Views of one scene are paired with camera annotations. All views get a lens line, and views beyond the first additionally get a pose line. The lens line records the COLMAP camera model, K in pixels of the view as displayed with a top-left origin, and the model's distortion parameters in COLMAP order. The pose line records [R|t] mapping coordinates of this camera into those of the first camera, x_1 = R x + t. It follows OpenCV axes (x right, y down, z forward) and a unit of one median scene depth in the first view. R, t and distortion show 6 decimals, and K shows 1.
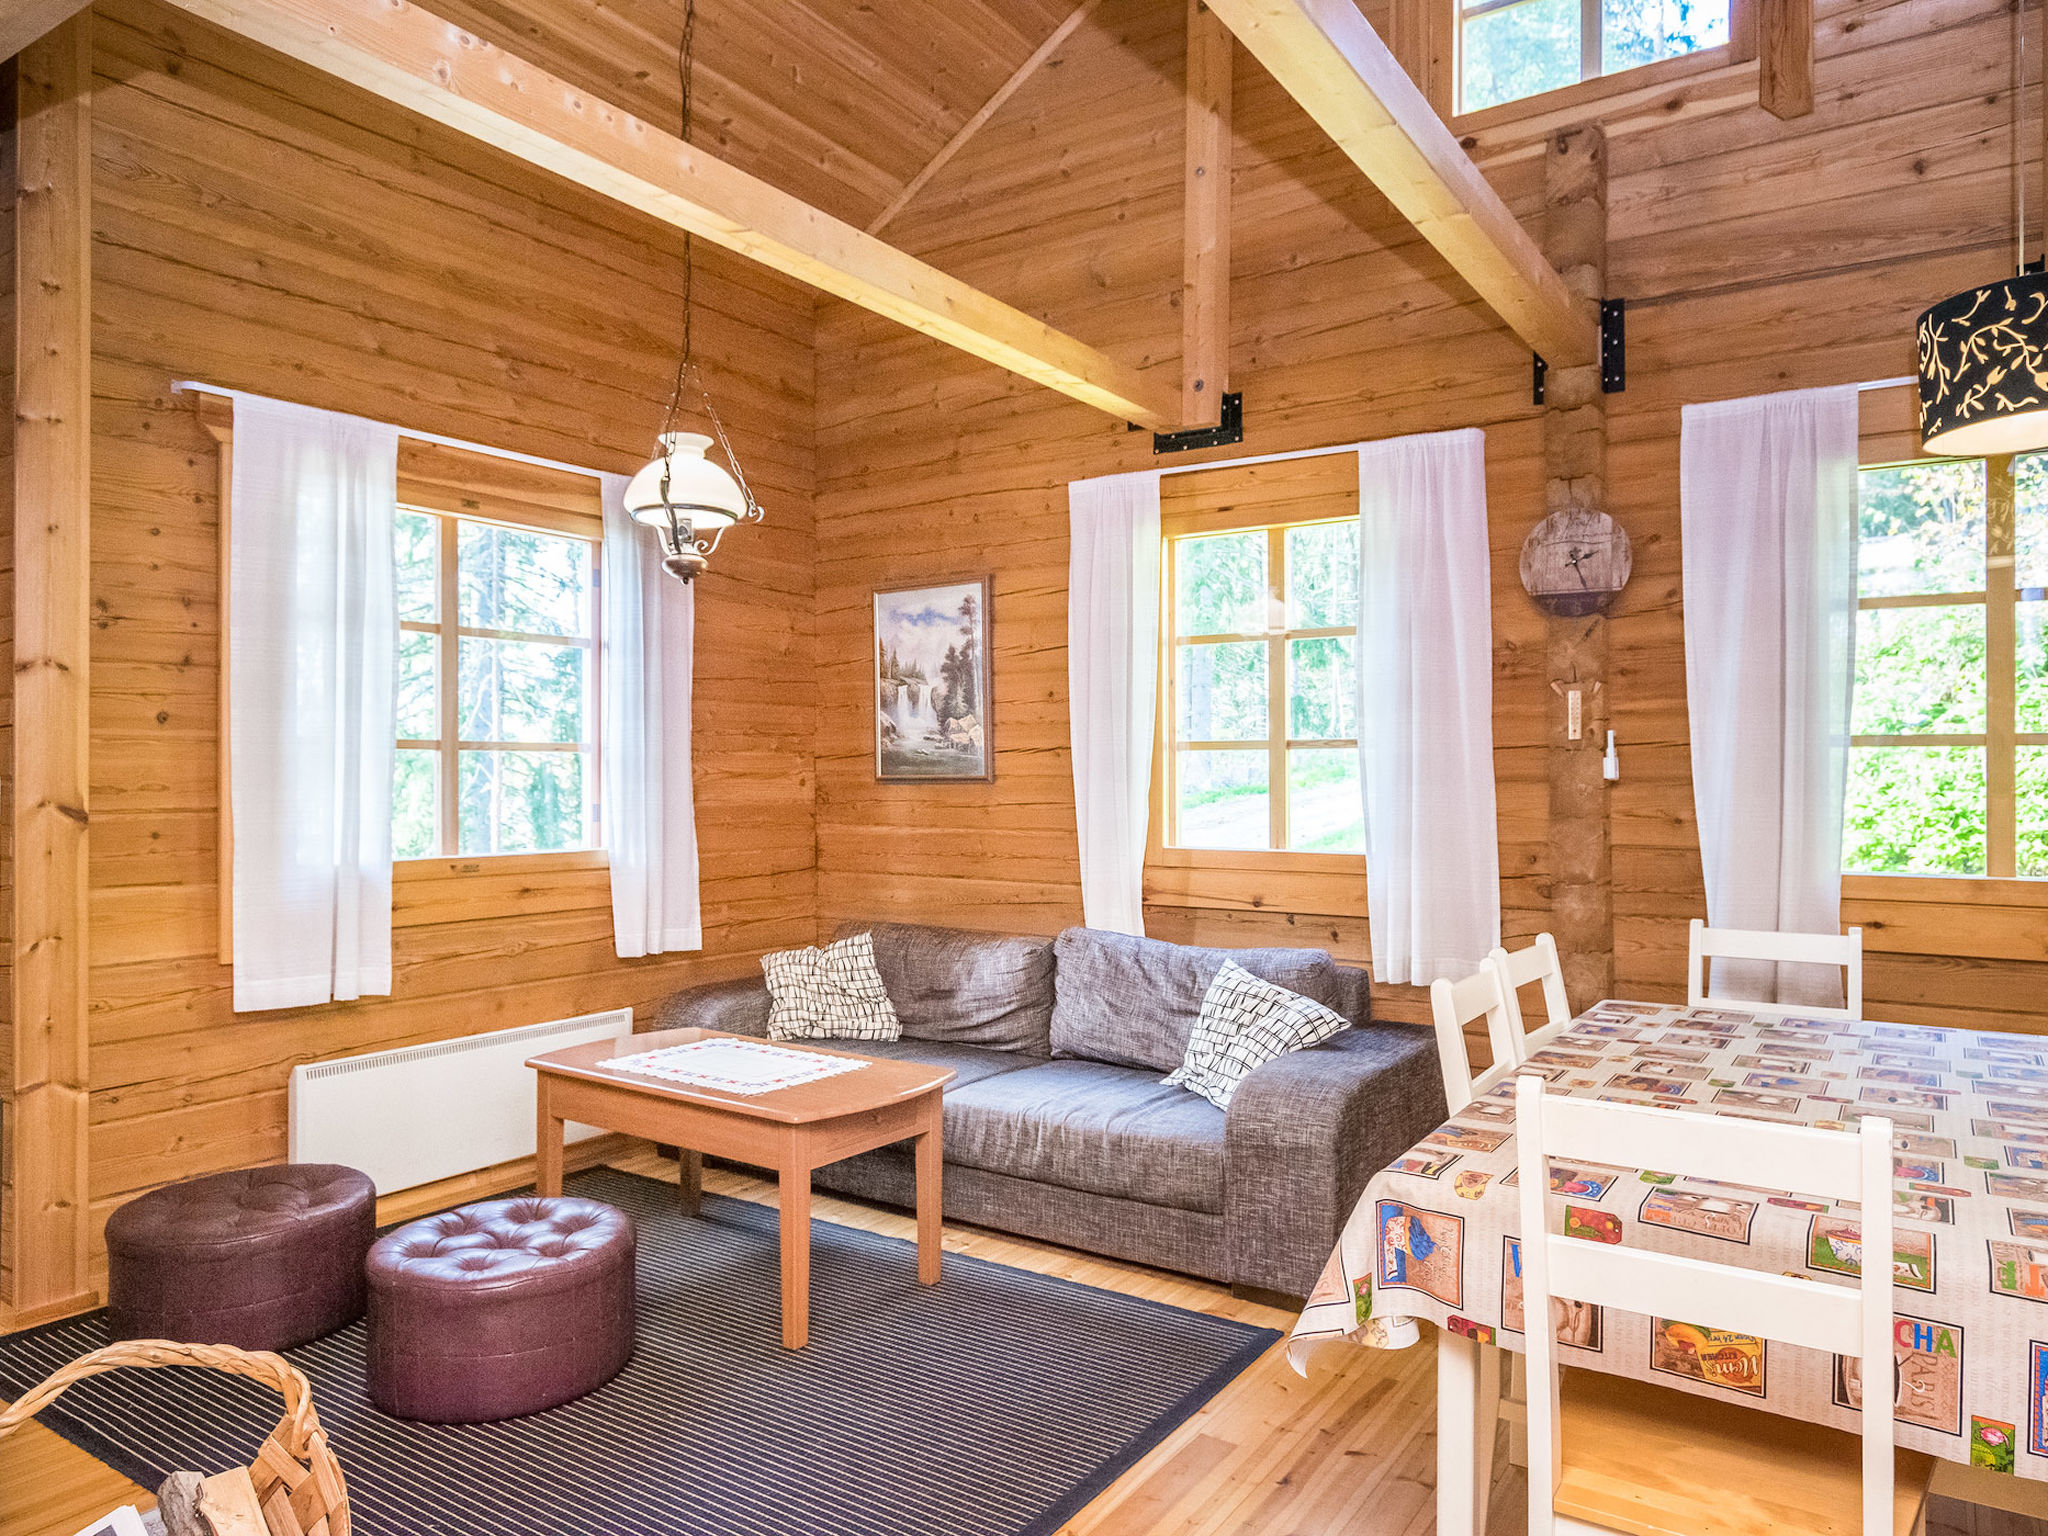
lens RADIAL K [[1357.7, 0, 1024.0], [0, 1357.7, 768.0], [0, 0, 1]] dist [-0.007231, 0.005847]
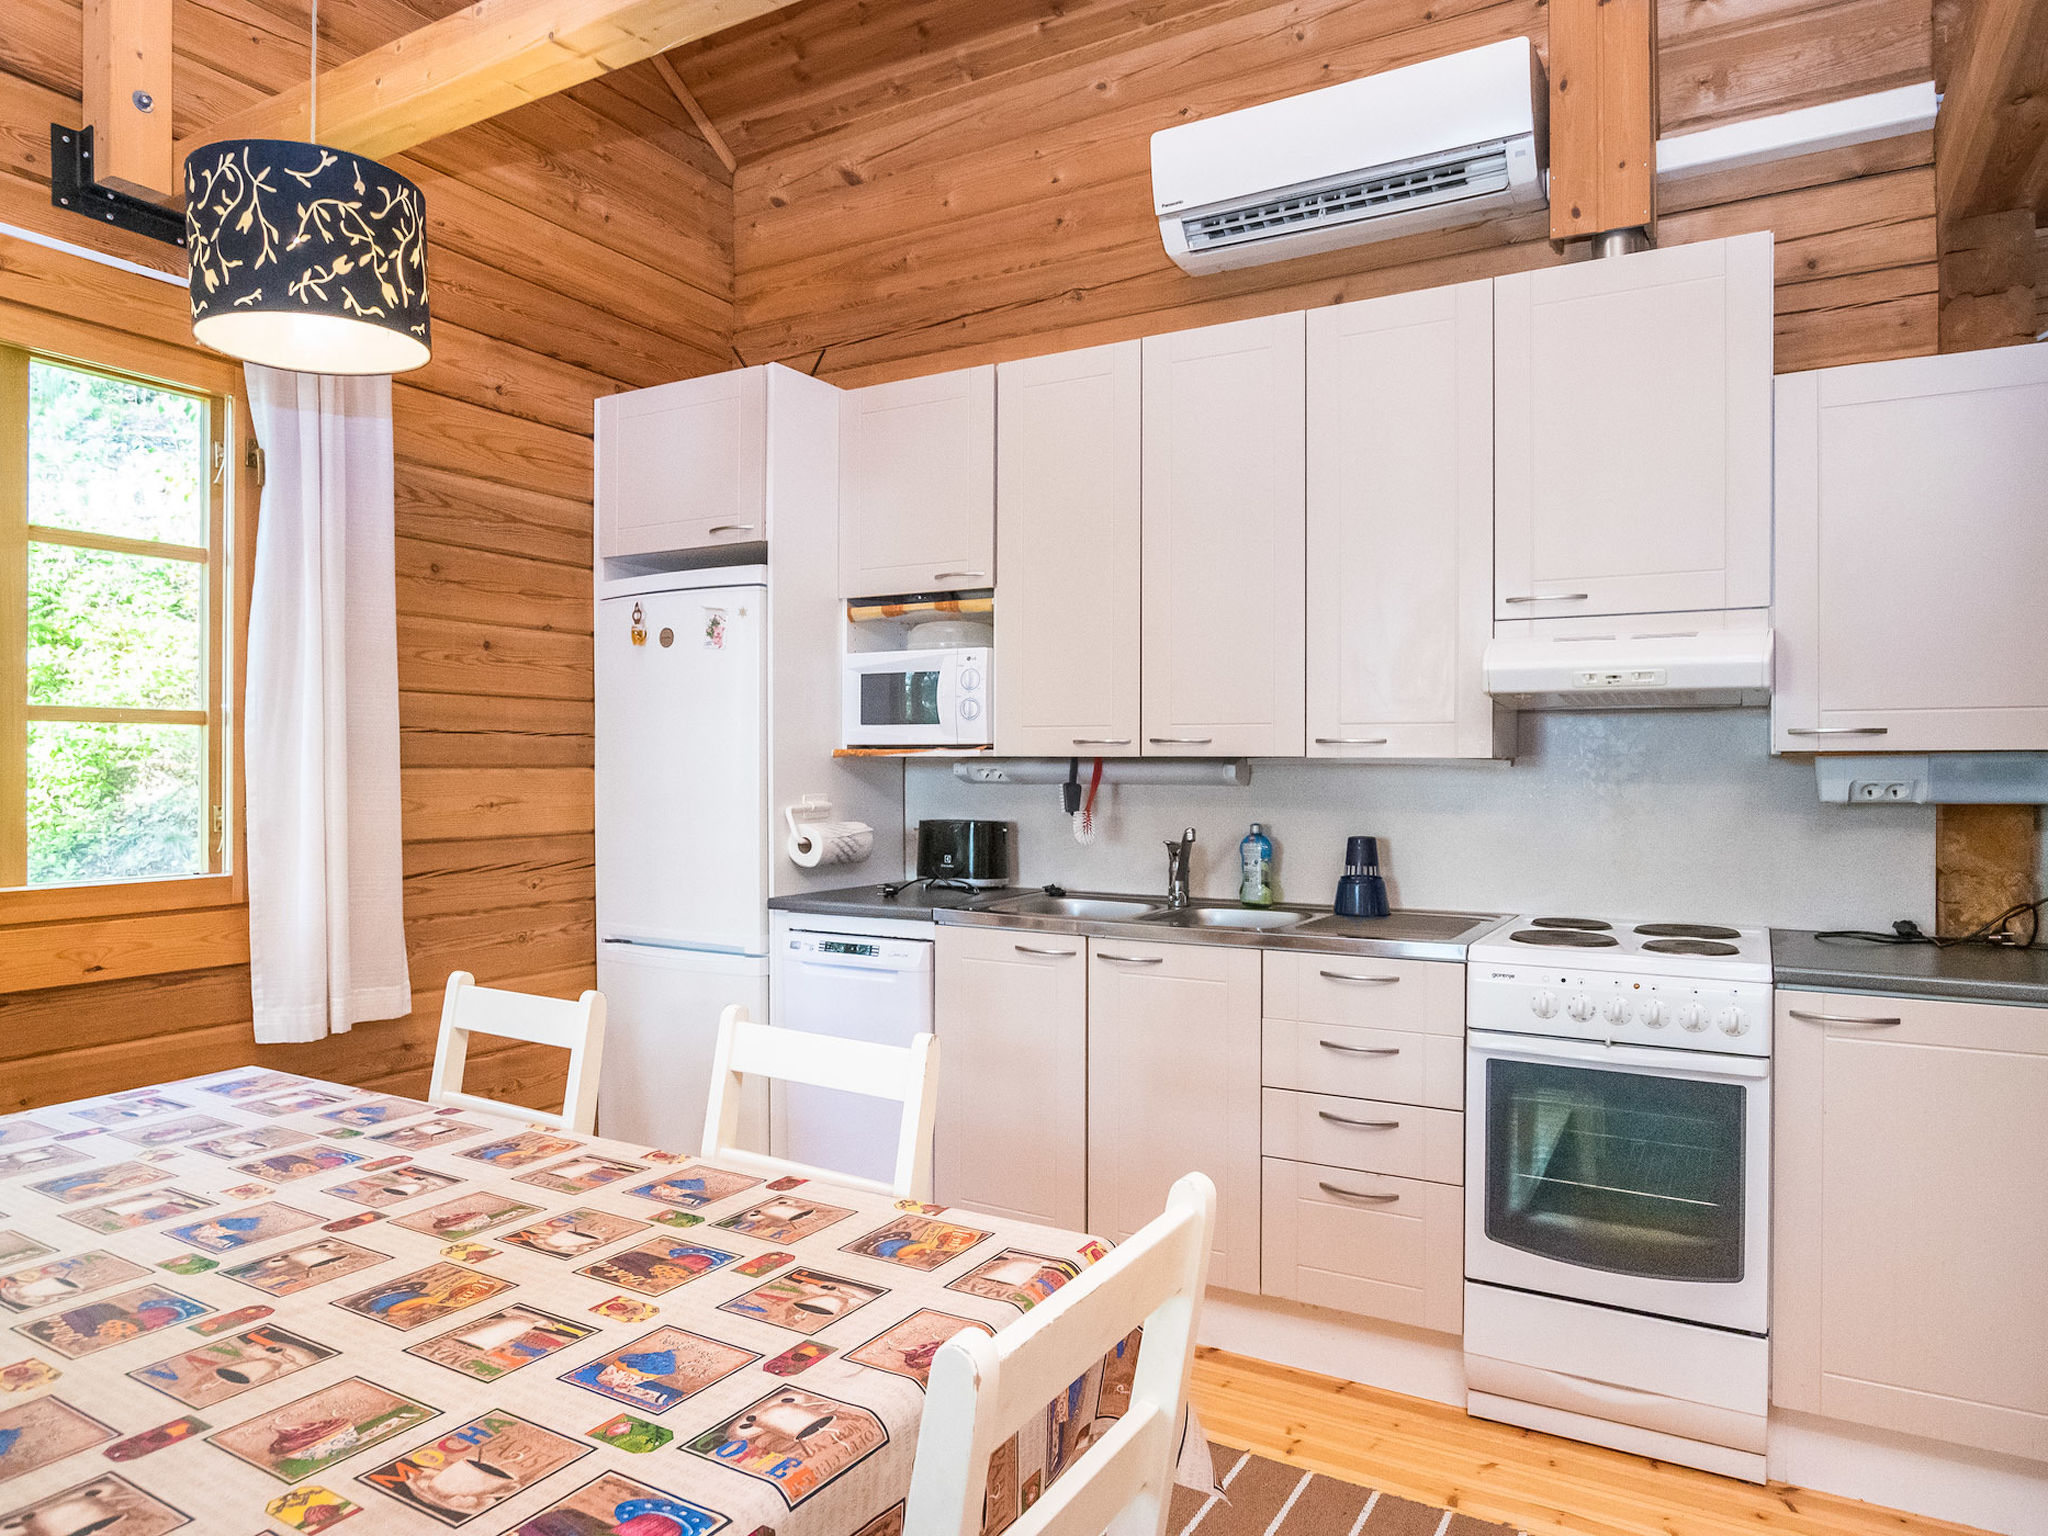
lens RADIAL K [[1275.2, 0, 1047.3], [0, 1275.2, 763.9], [0, 0, 1]] dist [-0.010909, 0.000155]
pose [[-0.069670, -0.002058, 0.997568, -0.056736], [-0.007323, 0.999972, 0.001552, 0.004152], [-0.997543, -0.007197, -0.069684, 0.499058]]
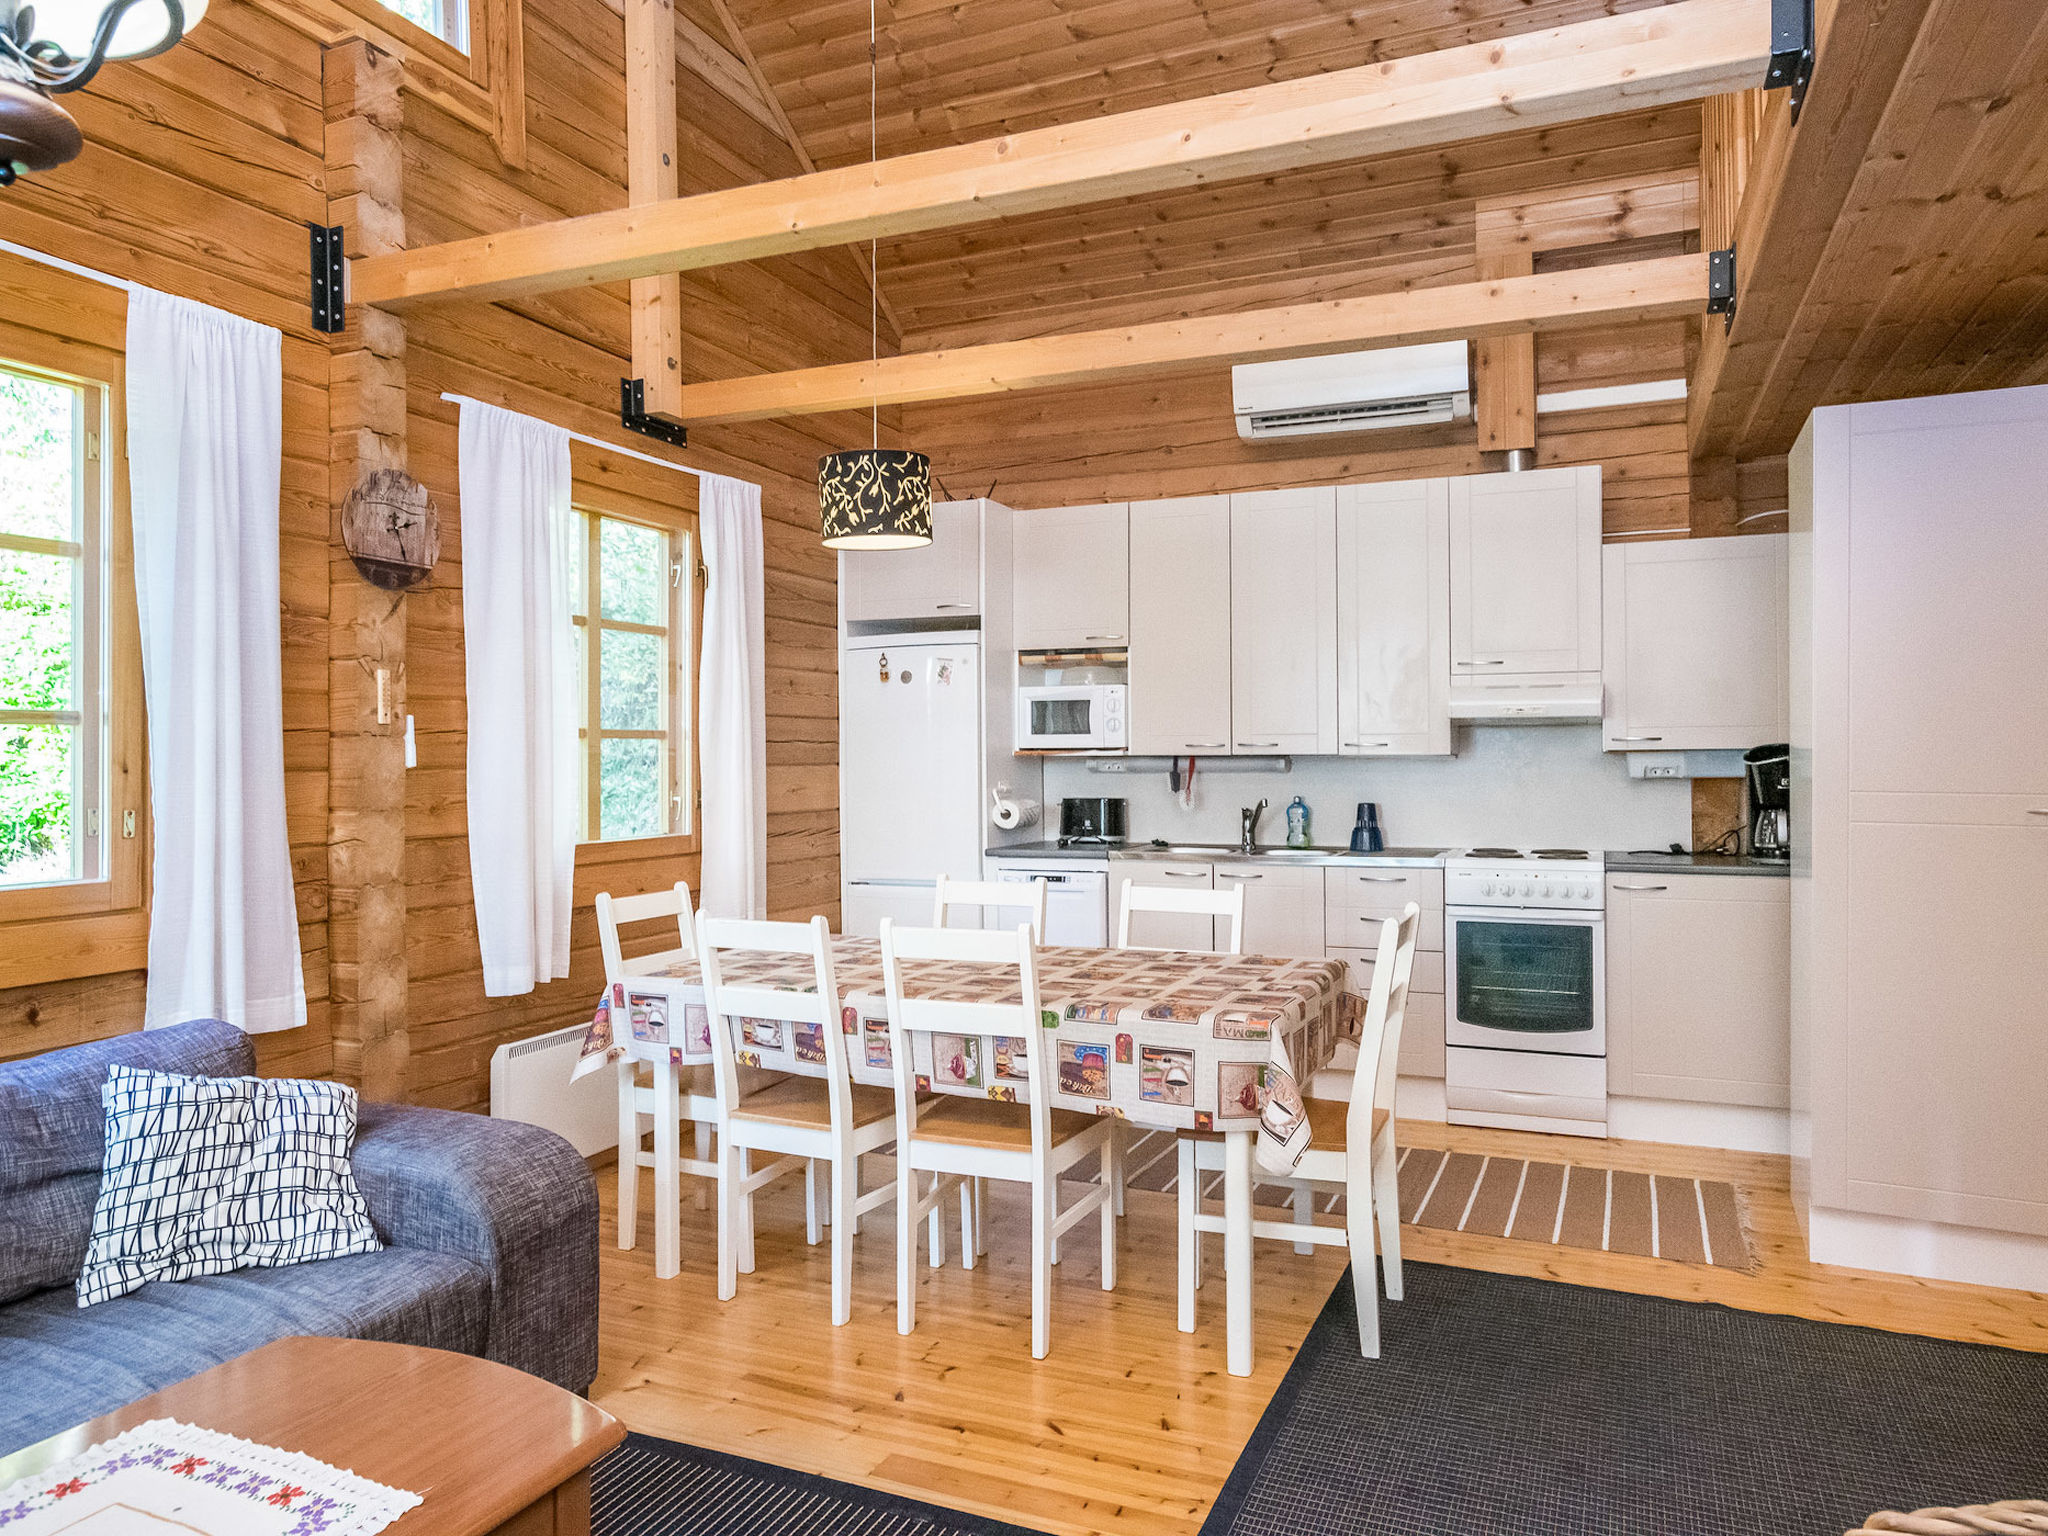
lens RADIAL K [[1341.4, 0, 1050.6], [0, 1341.4, 742.5], [0, 0, 1]] dist [0.003768, -0.000017]
pose [[-0.190647, 0.009974, 0.981608, -0.686361], [0.000546, 0.999949, -0.010054, 0.000982], [-0.981659, -0.001381, -0.190643, 0.907715]]
